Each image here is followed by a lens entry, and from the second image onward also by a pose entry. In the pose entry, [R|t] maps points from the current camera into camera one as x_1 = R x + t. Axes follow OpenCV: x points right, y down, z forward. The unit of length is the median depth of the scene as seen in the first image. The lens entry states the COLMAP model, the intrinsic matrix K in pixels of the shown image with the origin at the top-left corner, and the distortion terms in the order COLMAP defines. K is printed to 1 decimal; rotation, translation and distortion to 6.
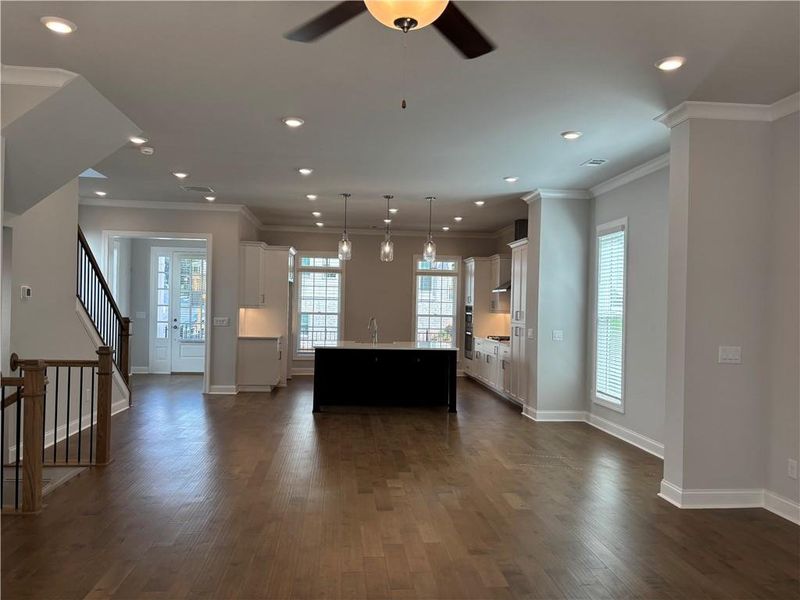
lens RADIAL K [[603.2, 0, 396.2], [0, 603.2, 304.8], [0, 0, 1]] dist [0.054233, -0.056948]
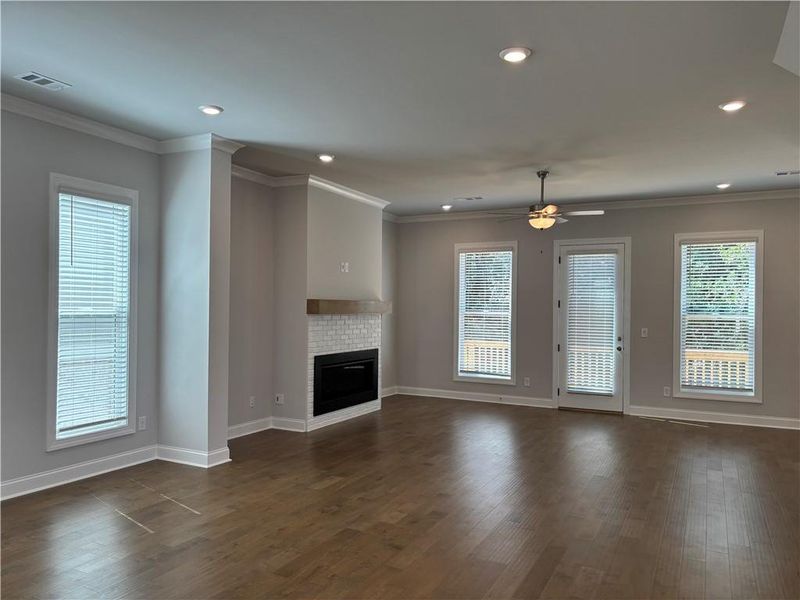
lens RADIAL K [[603.2, 0, 396.2], [0, 603.2, 304.8], [0, 0, 1]] dist [0.054233, -0.056948]
pose [[-0.842482, -0.028415, 0.537975, -0.282290], [-0.029636, 0.999540, 0.006382, -0.006394], [-0.537909, -0.010566, -0.842937, 1.064454]]
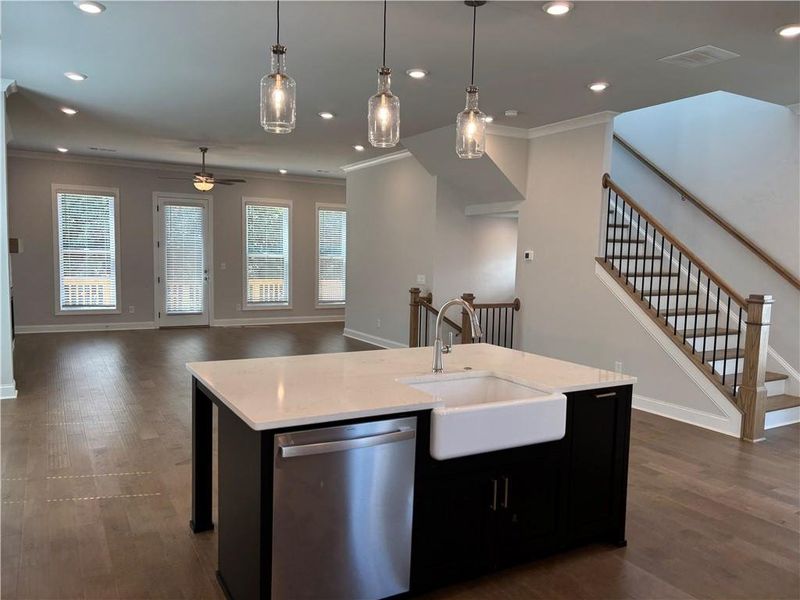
lens RADIAL K [[603.2, 0, 396.2], [0, 603.2, 304.8], [0, 0, 1]] dist [0.054233, -0.056948]
pose [[-0.907603, -0.007277, -0.419766, 0.152250], [-0.042428, 0.996321, 0.074463, 0.001054], [0.417680, 0.085393, -0.904572, 1.449120]]
